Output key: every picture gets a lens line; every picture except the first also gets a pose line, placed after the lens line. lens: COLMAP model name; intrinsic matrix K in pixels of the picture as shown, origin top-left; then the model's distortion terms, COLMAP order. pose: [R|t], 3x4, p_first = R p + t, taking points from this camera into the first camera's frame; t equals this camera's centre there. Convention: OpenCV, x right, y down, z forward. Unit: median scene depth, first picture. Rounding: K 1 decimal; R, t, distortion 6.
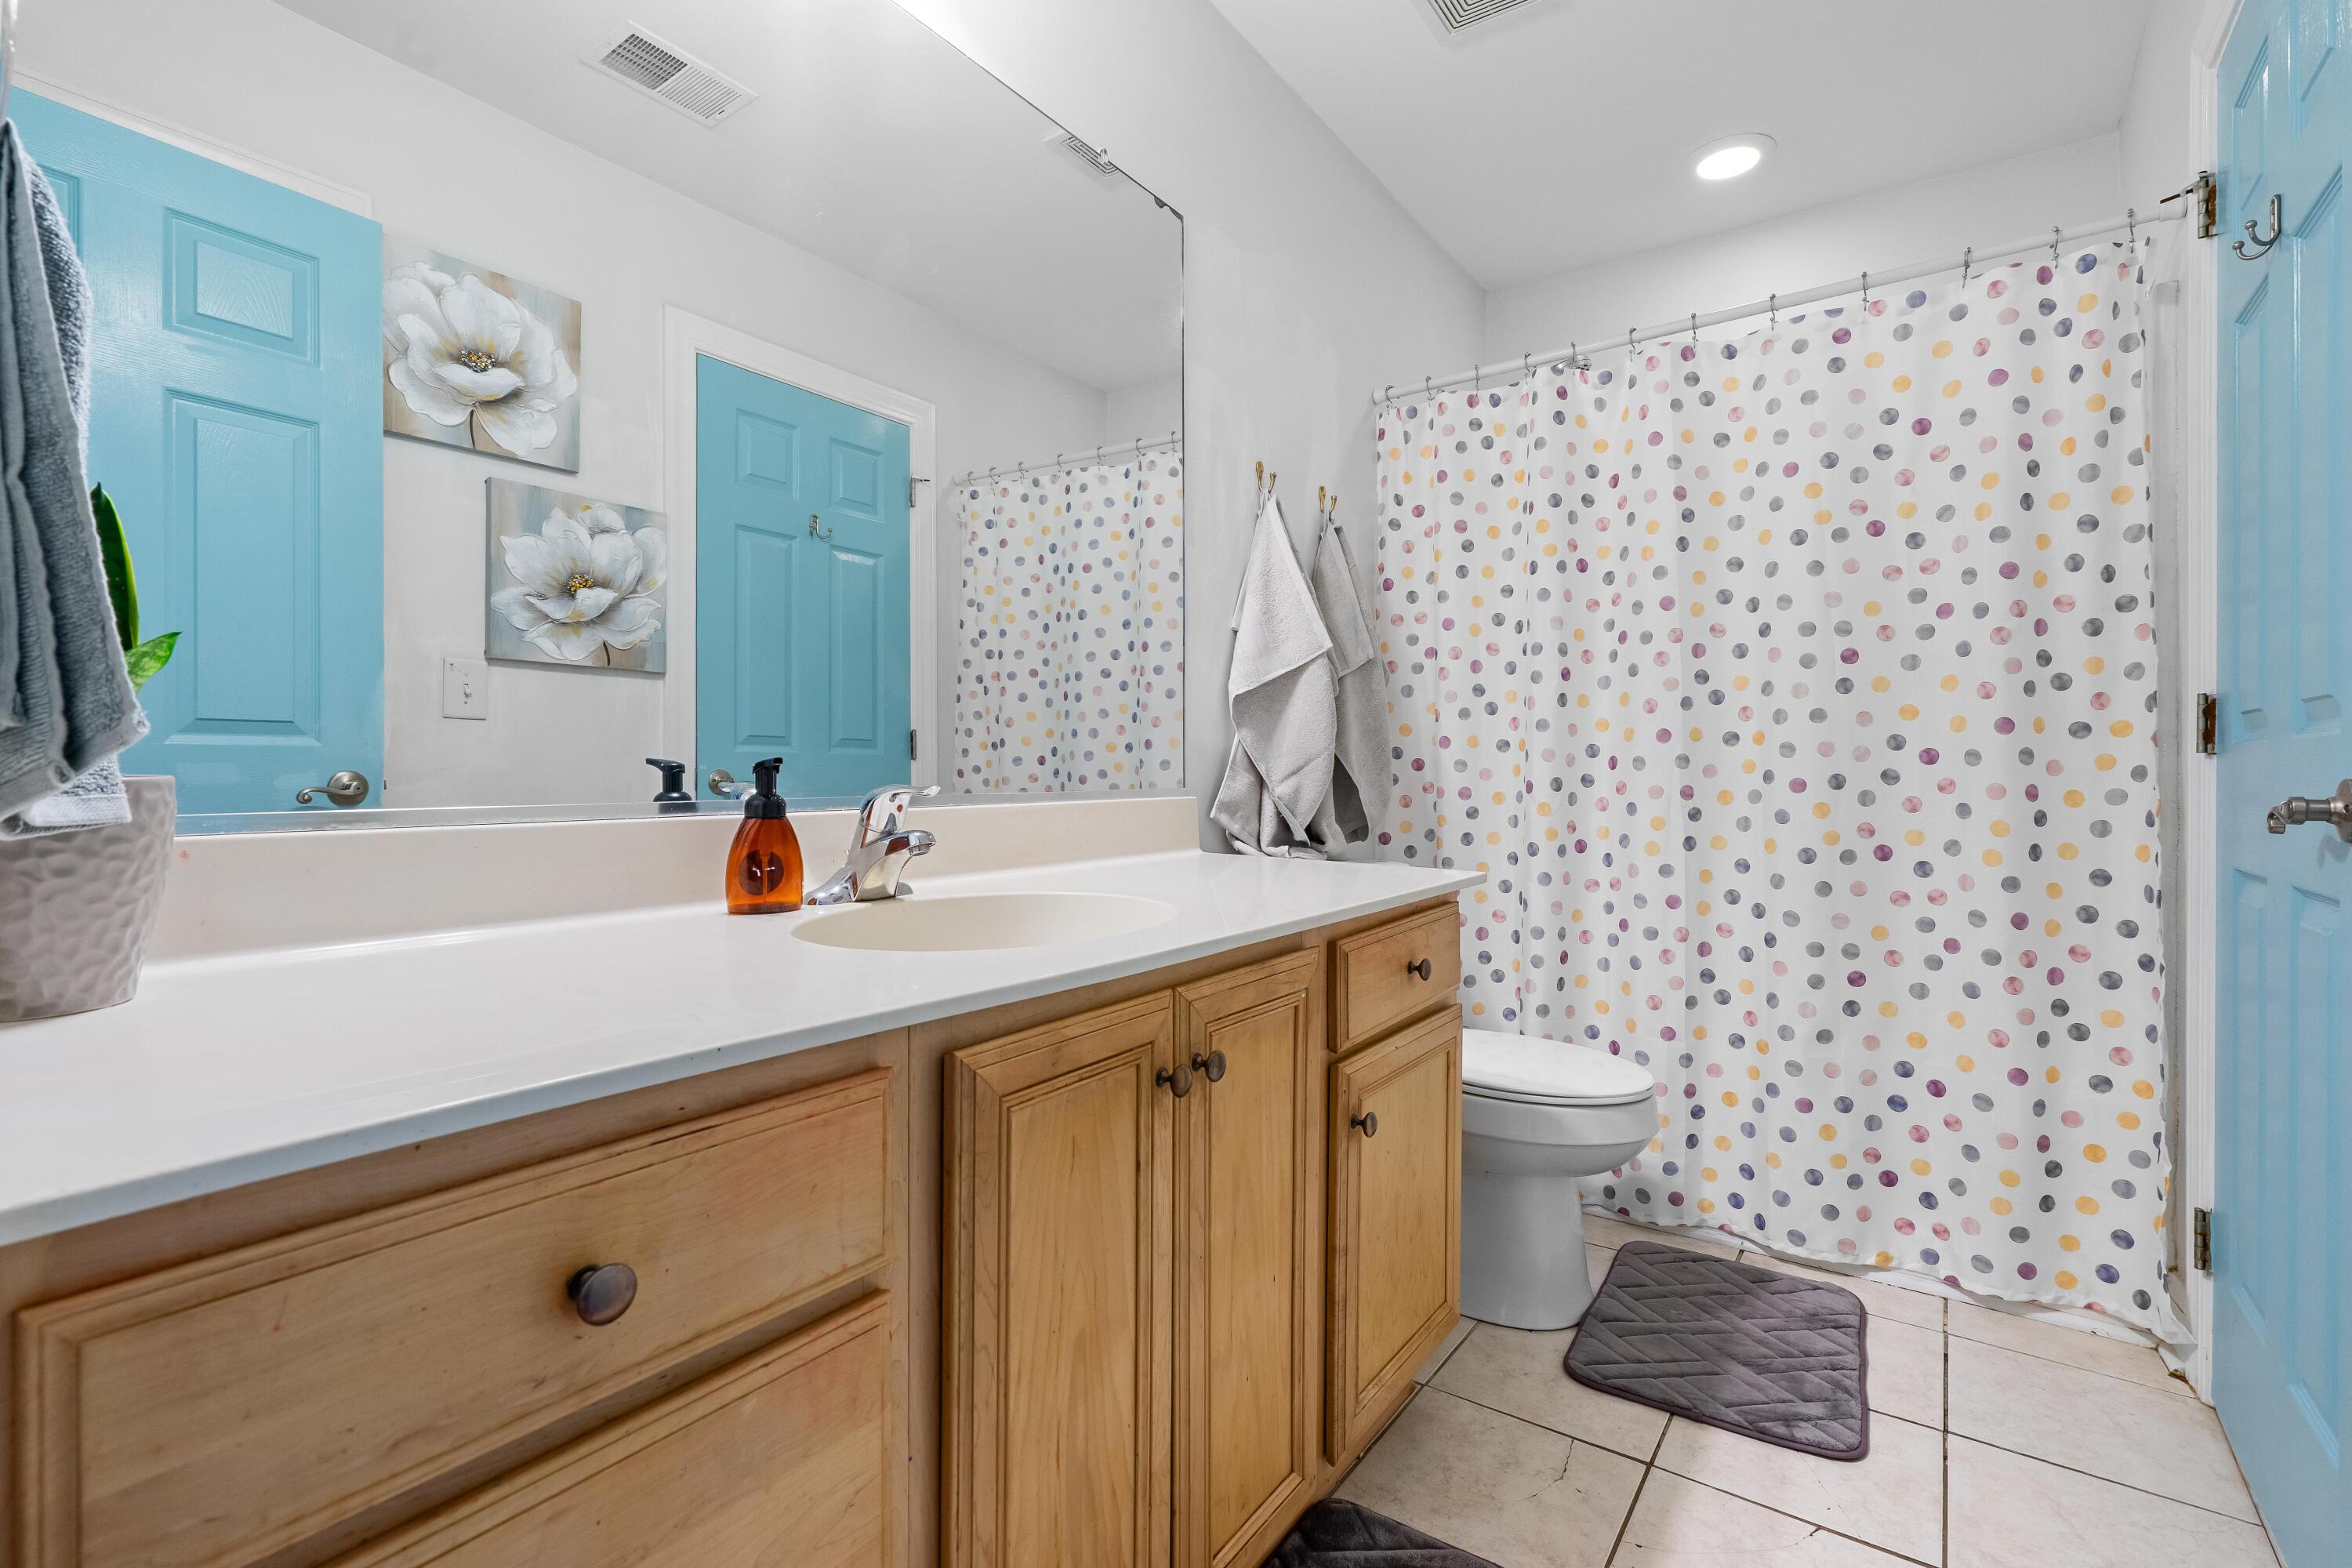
lens RADIAL K [[1080.3, 0, 1183.9], [0, 1080.3, 788.5], [0, 0, 1]] dist [-0.000764, 0.001417]
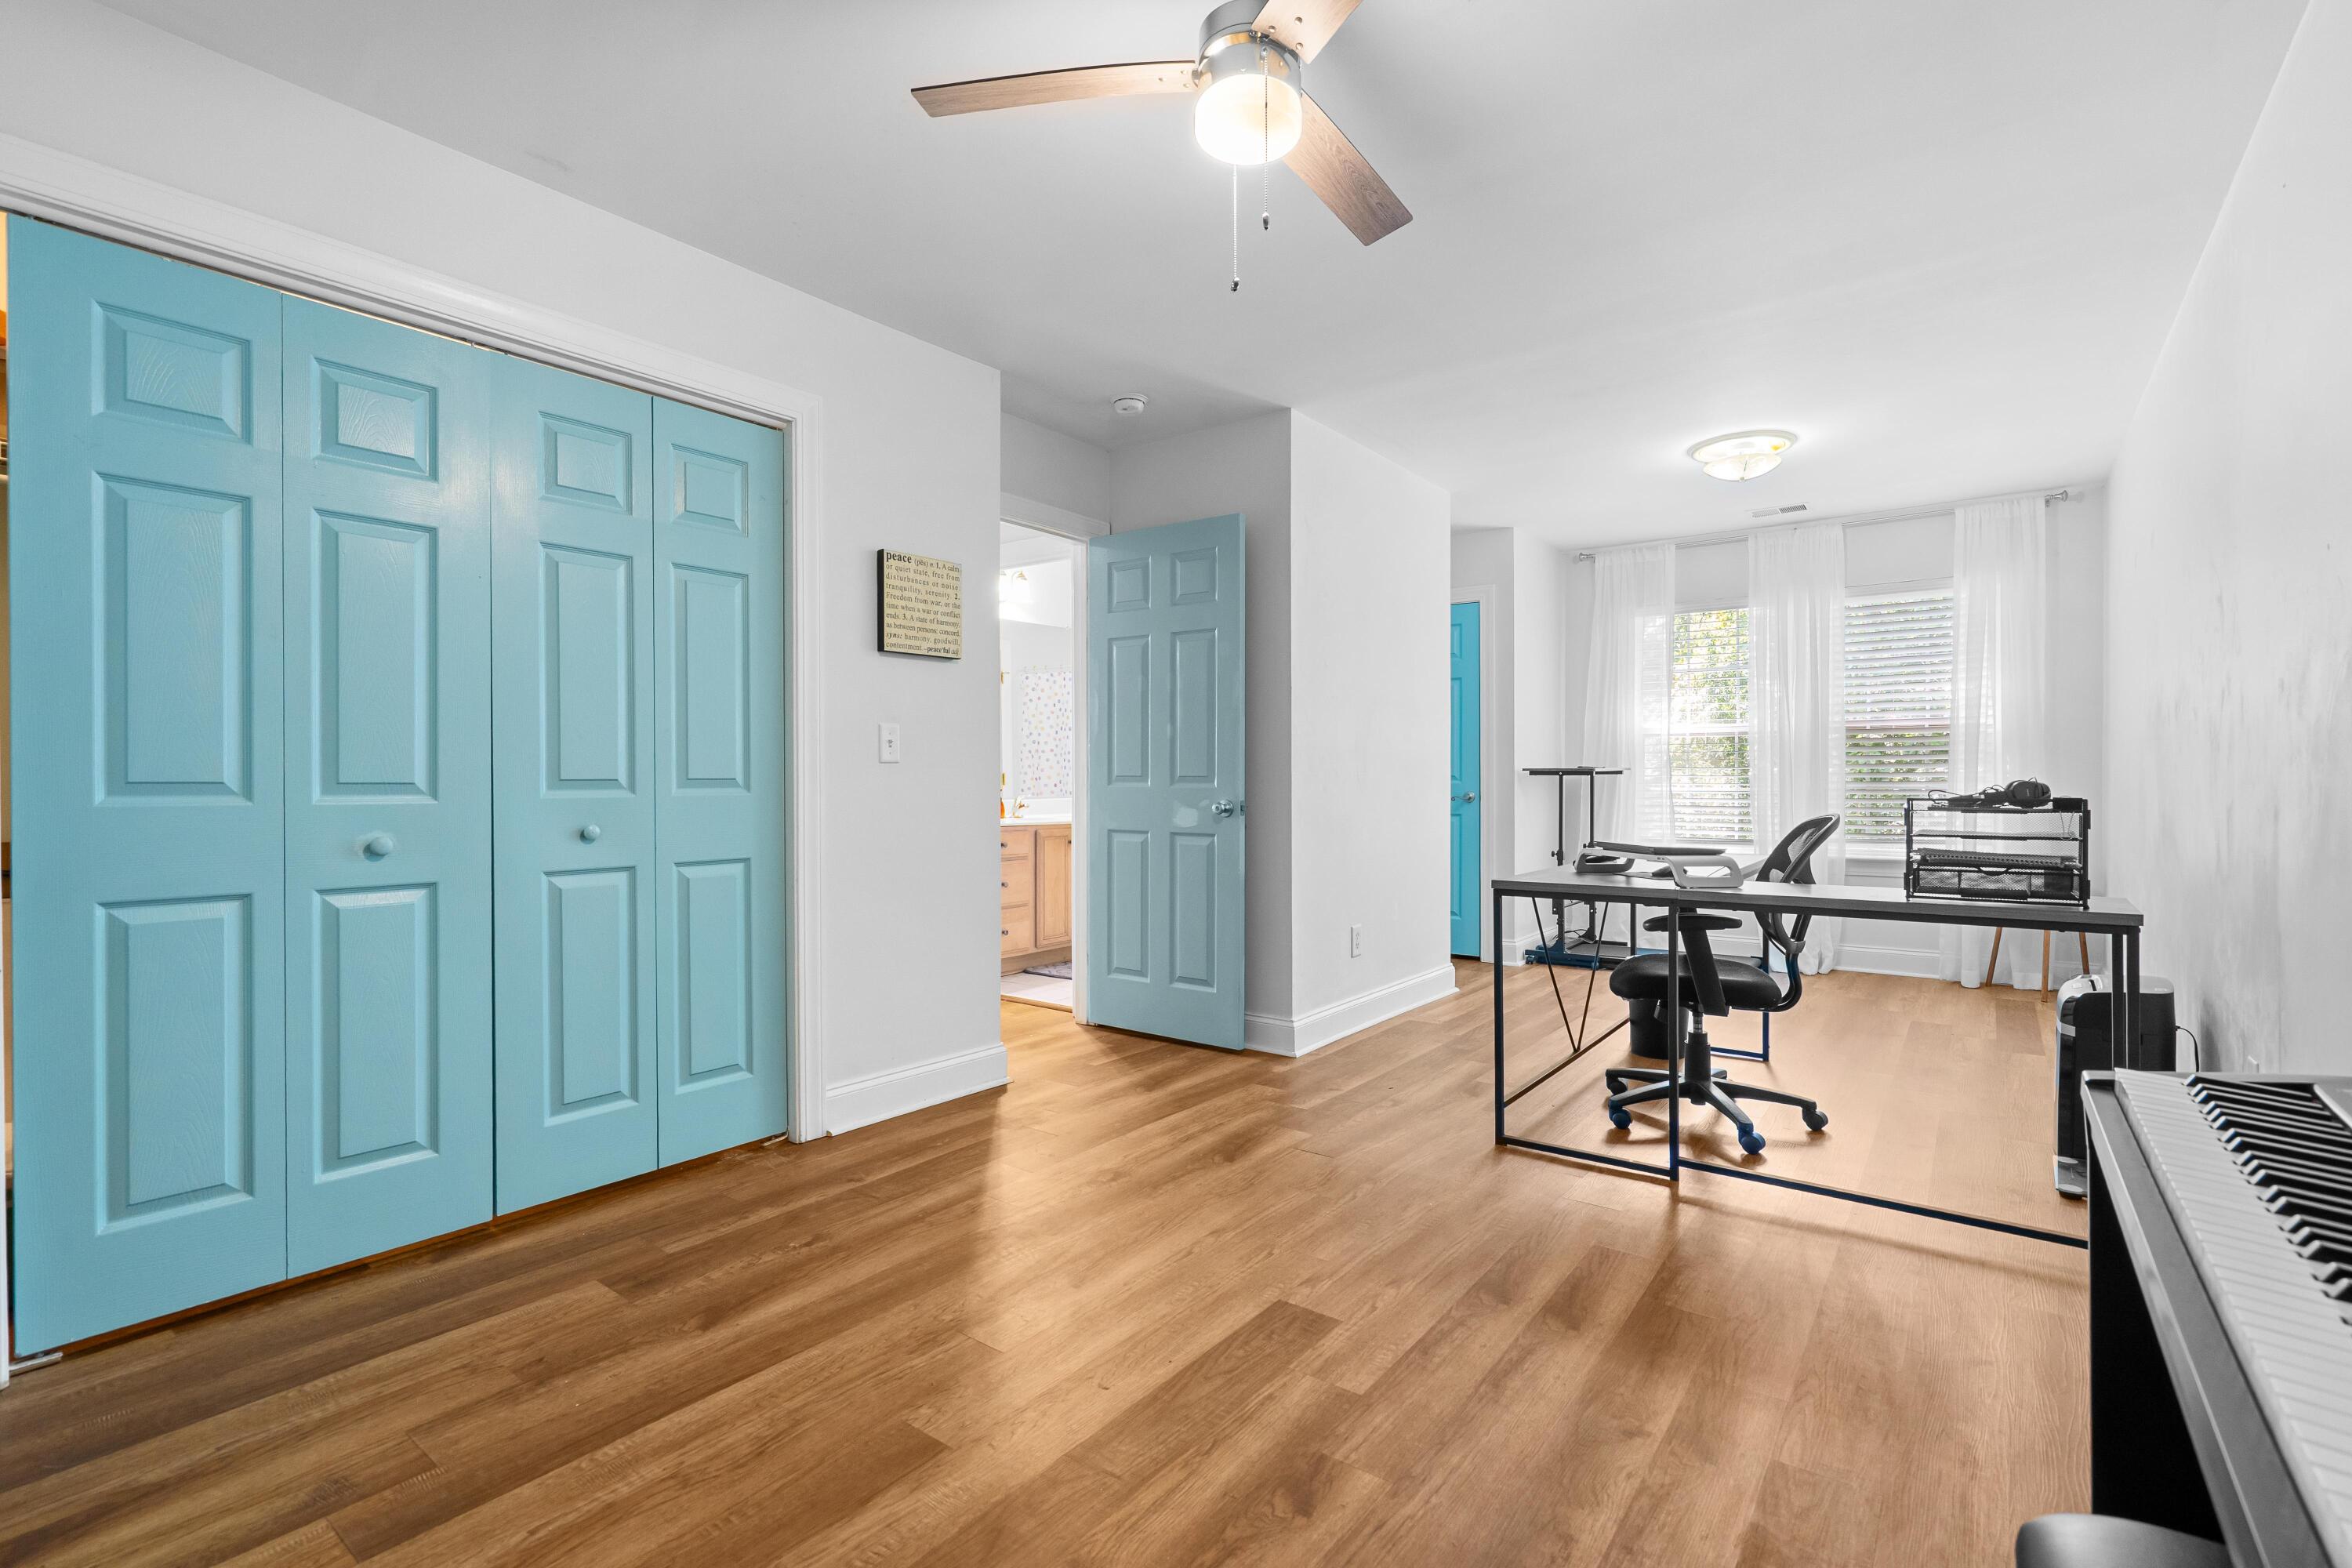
lens RADIAL K [[1080.3, 0, 1183.9], [0, 1080.3, 788.5], [0, 0, 1]] dist [-0.000764, 0.001417]
pose [[0.999612, -0.012312, -0.024970, 0.226006], [0.011990, 0.999844, -0.012995, 0.017854], [0.025126, 0.012691, 0.999604, -1.478890]]
